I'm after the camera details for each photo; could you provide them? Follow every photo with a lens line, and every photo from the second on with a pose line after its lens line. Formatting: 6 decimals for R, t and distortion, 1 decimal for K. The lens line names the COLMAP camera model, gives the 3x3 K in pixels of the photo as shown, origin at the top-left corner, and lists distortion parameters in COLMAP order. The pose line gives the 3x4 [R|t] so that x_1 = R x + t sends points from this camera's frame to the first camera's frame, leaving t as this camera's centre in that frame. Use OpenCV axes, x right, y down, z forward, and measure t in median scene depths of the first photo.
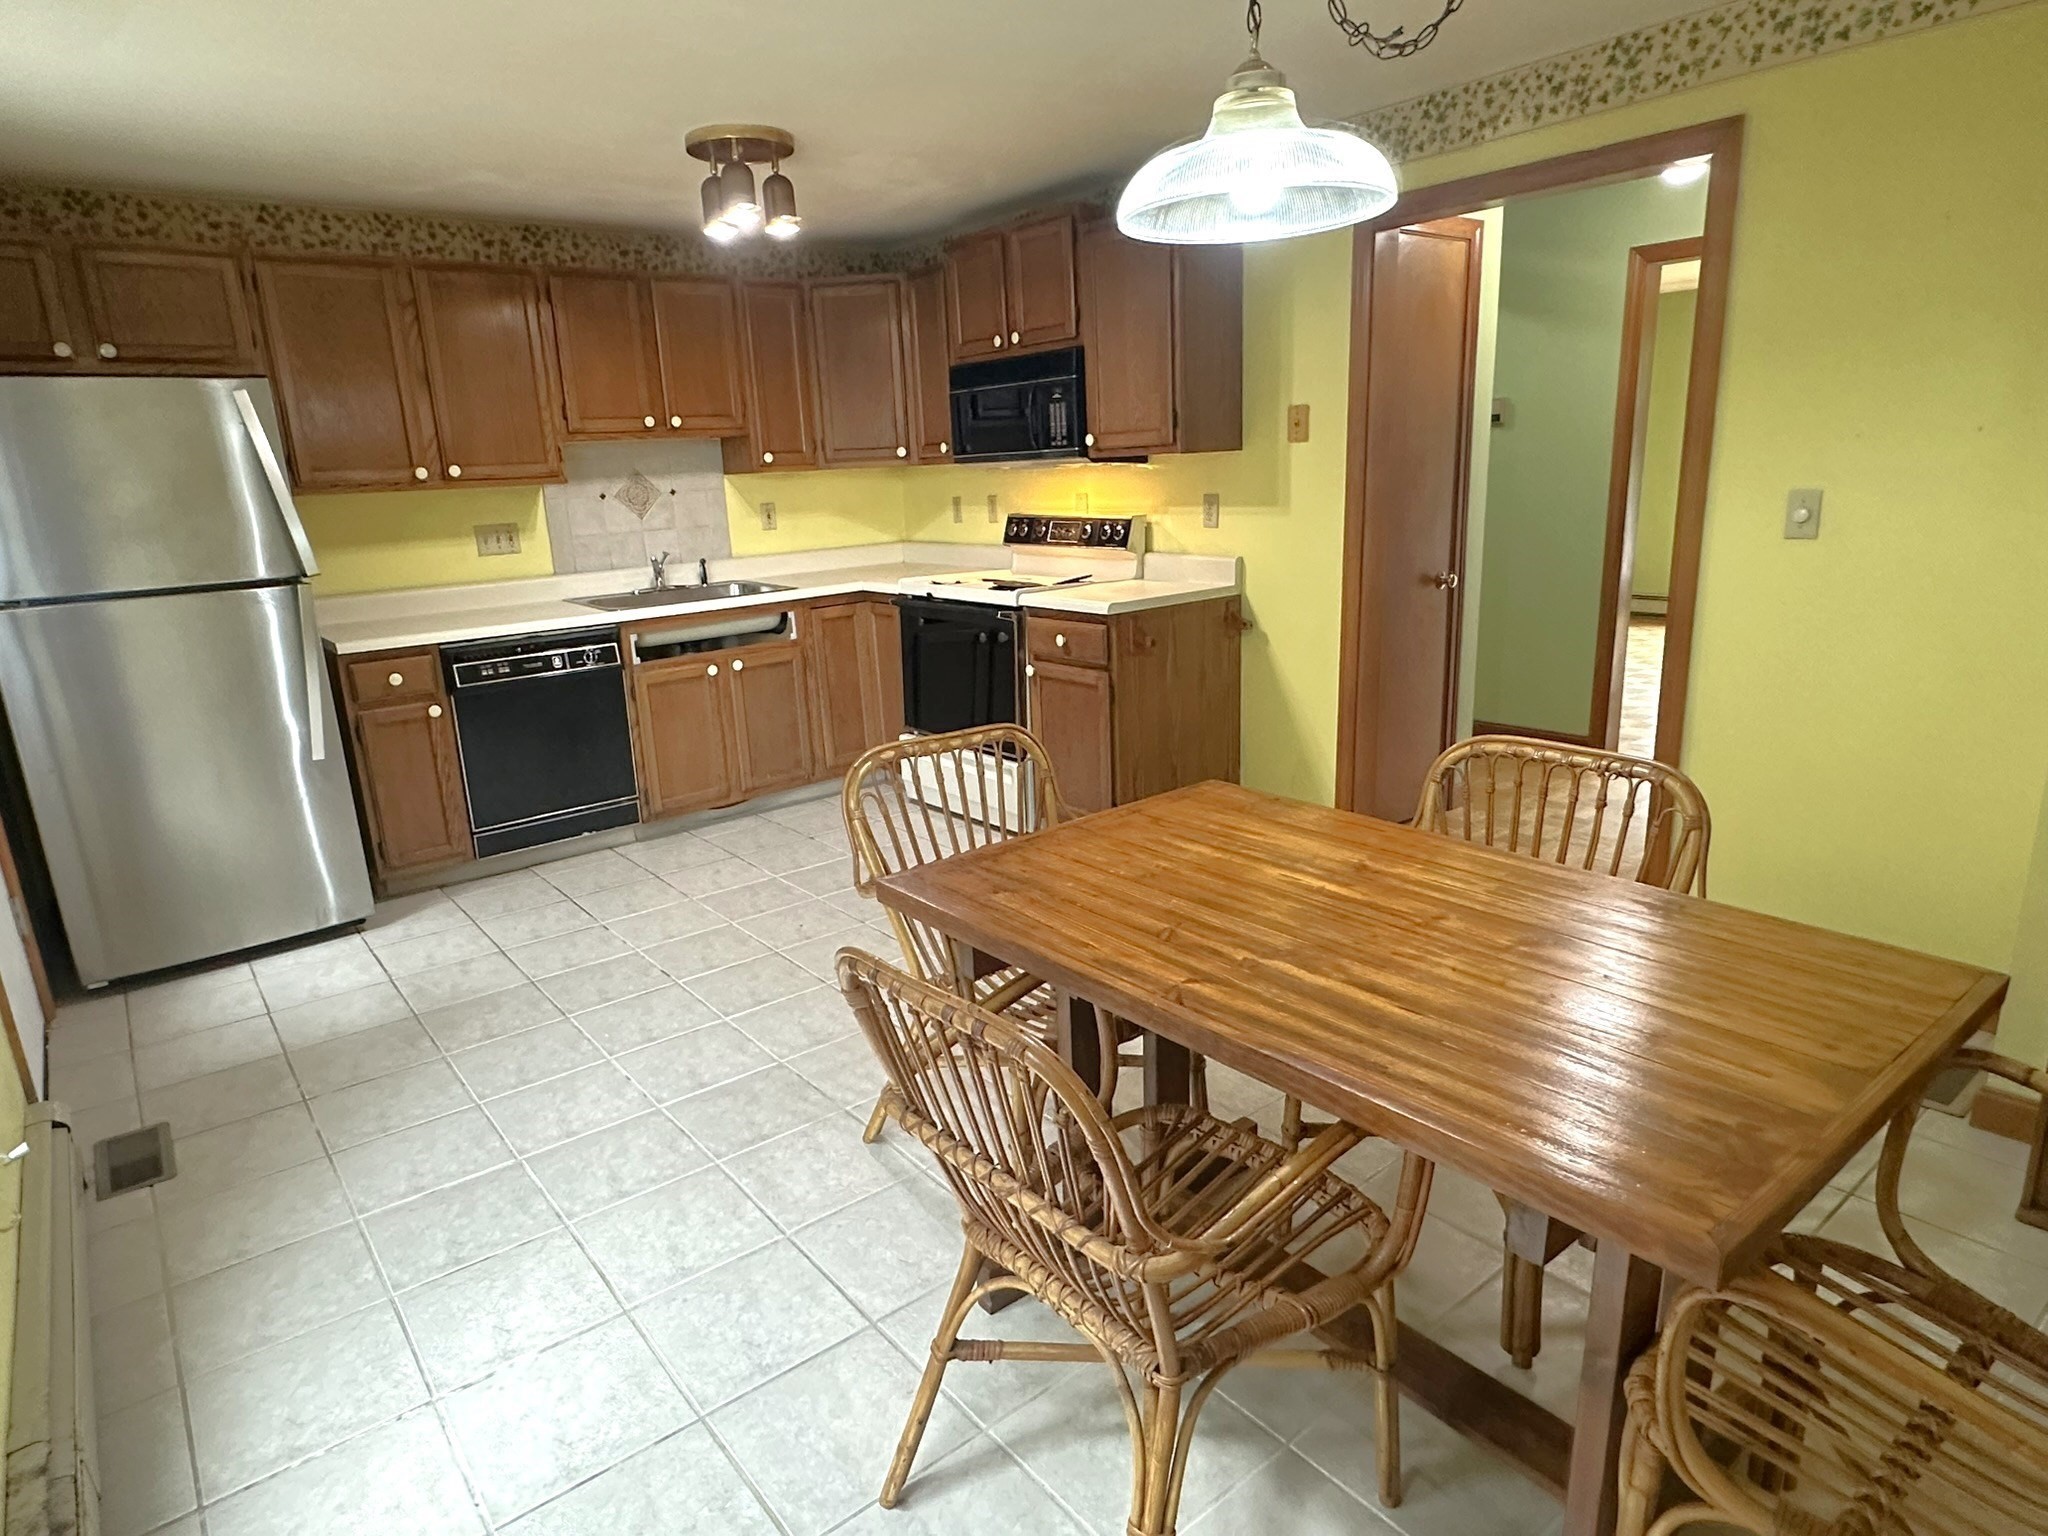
lens RADIAL K [[1182.2, 0, 1012.7], [0, 1182.2, 777.2], [0, 0, 1]] dist [0.000399, 0.001606]
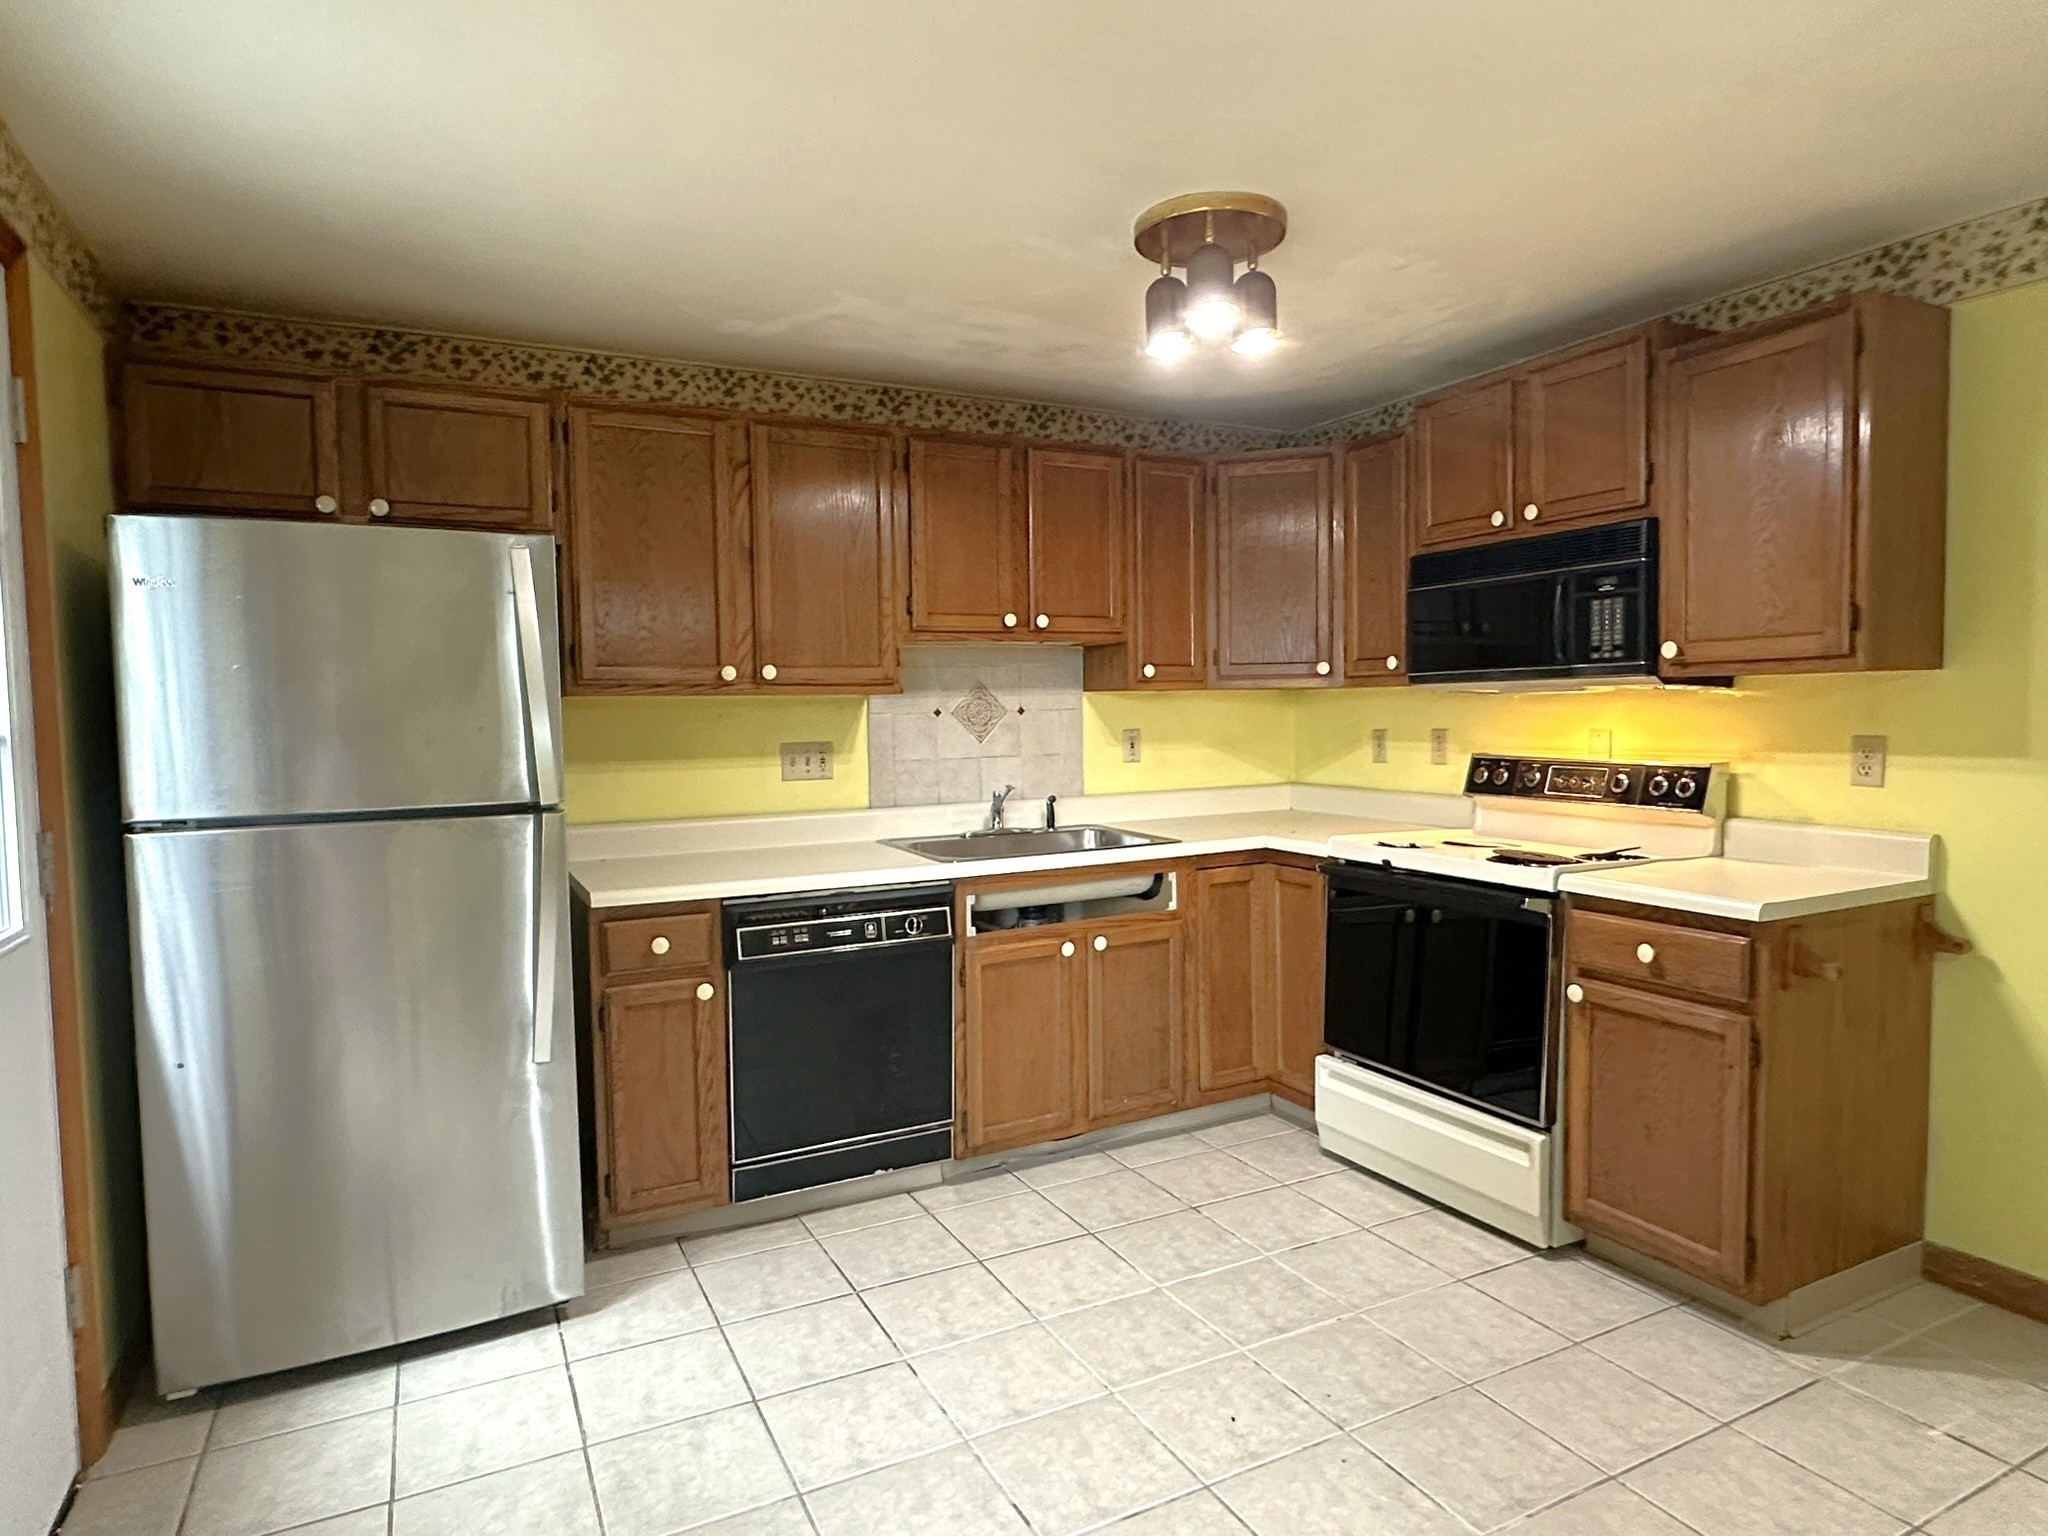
lens RADIAL K [[1180.4, 0, 1024.7], [0, 1180.4, 772.3], [0, 0, 1]] dist [0.000766, 0.000244]
pose [[0.980197, 0.040725, -0.193790, -0.149626], [-0.078618, 0.978225, -0.192081, -0.057561], [0.181748, 0.203513, 0.962055, 0.289271]]
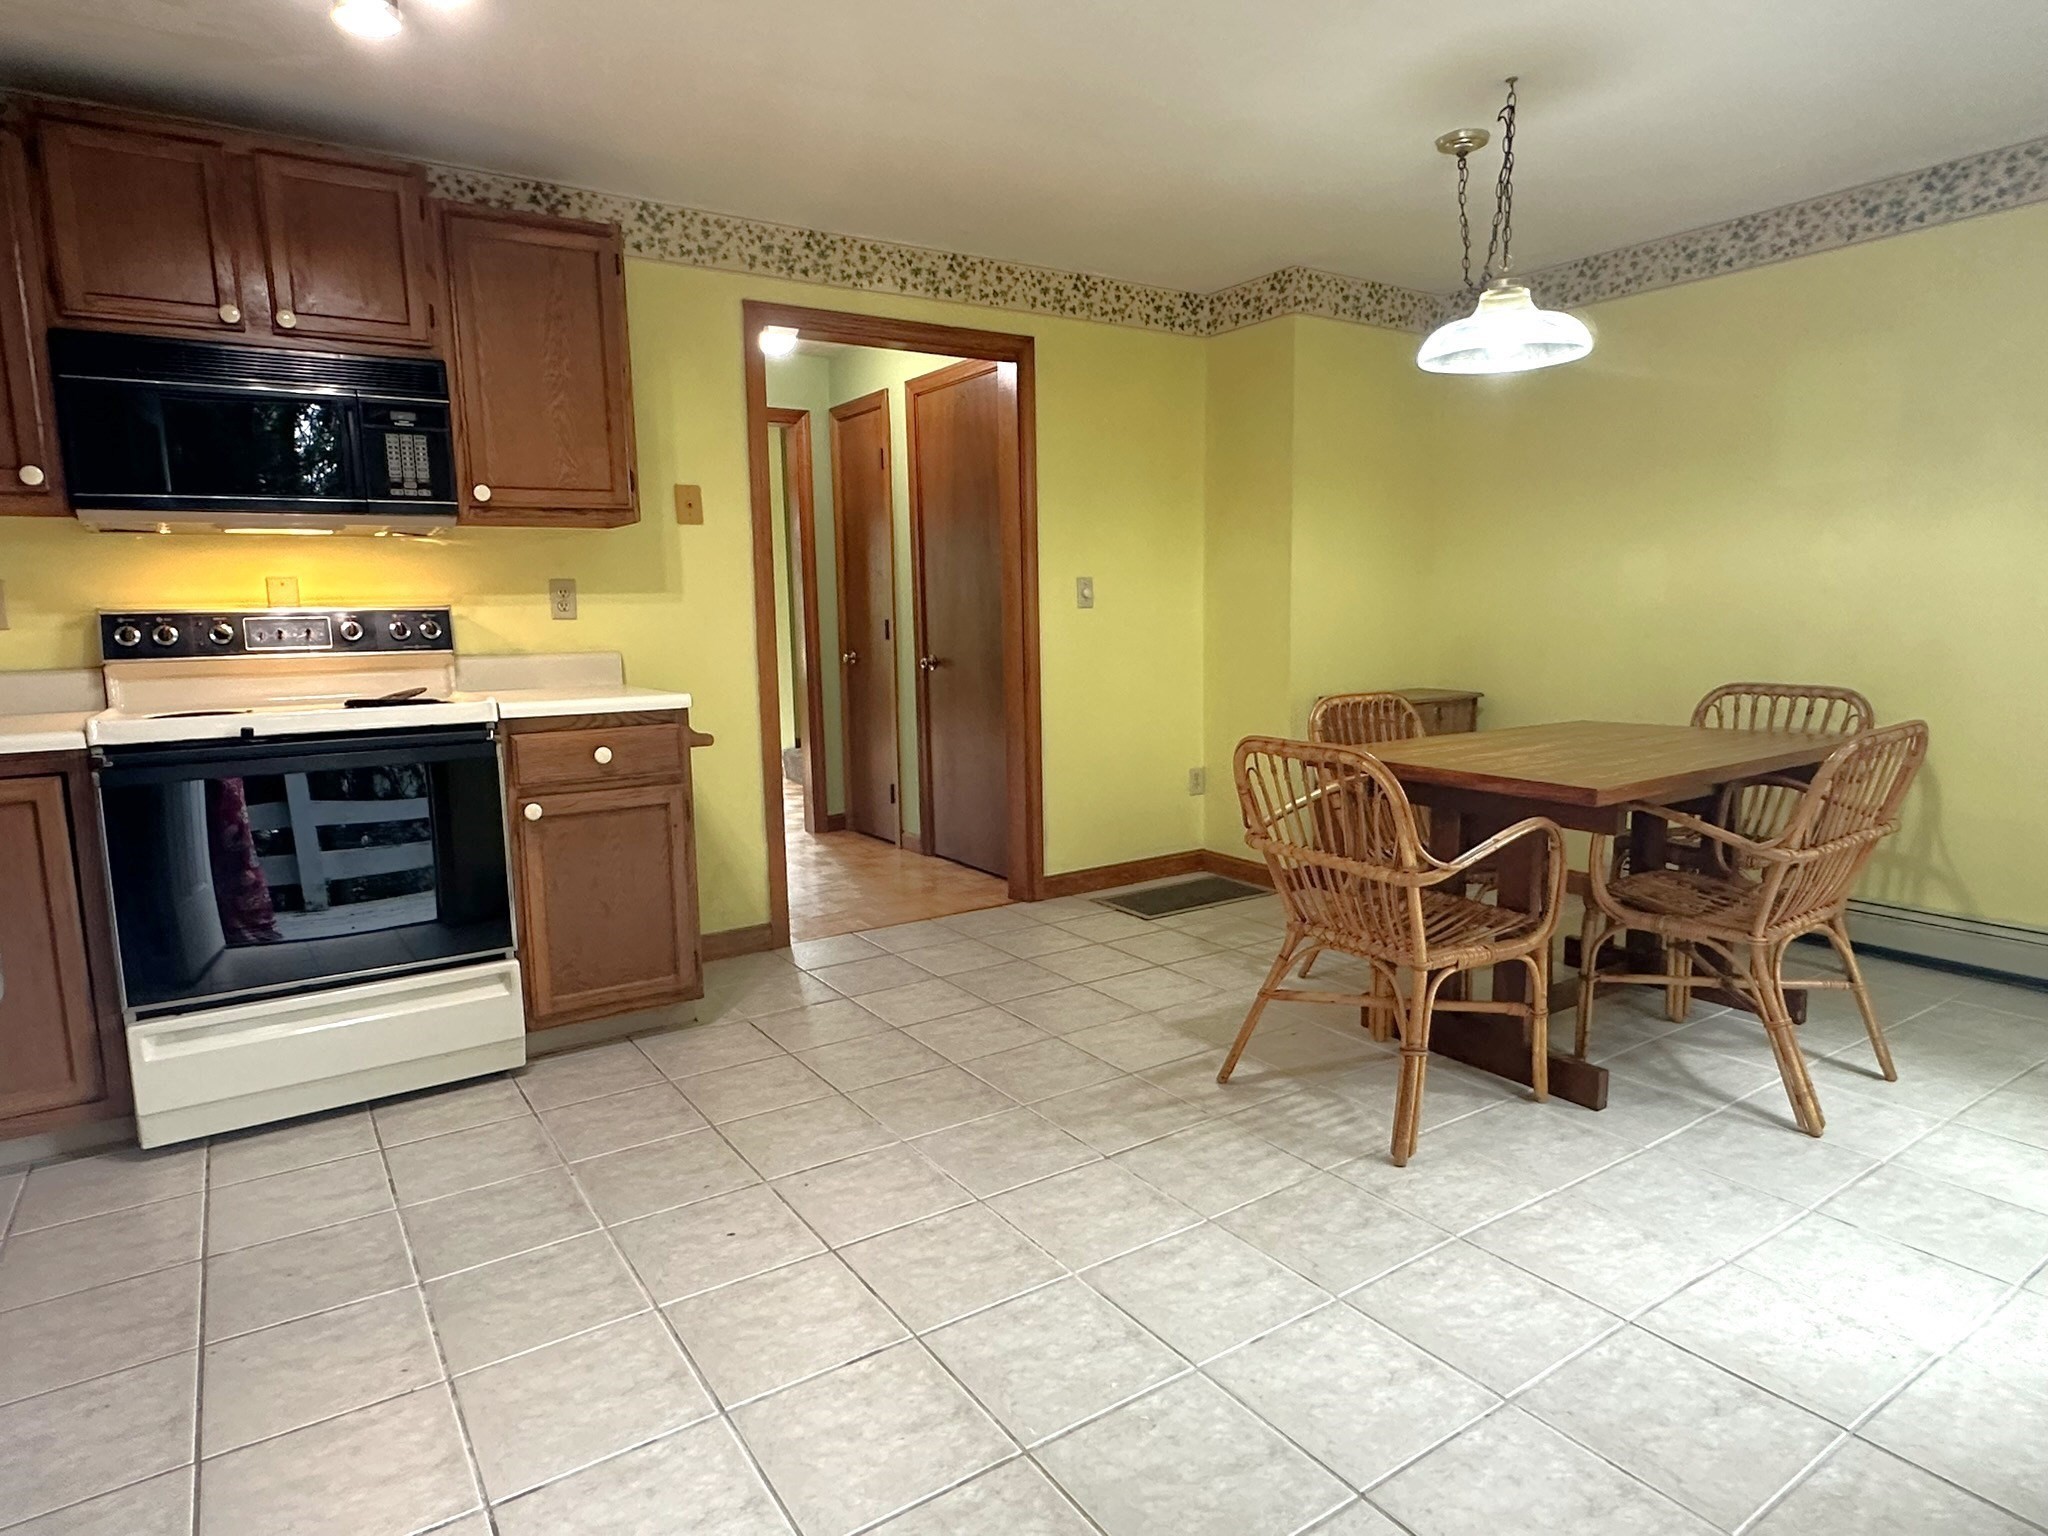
lens RADIAL K [[1180.4, 0, 1024.7], [0, 1180.4, 772.3], [0, 0, 1]] dist [0.000766, 0.000244]
pose [[0.080048, -0.096015, 0.992156, -0.598265], [0.274833, 0.958895, 0.070623, -0.077574], [-0.958154, 0.267024, 0.103145, 0.616228]]
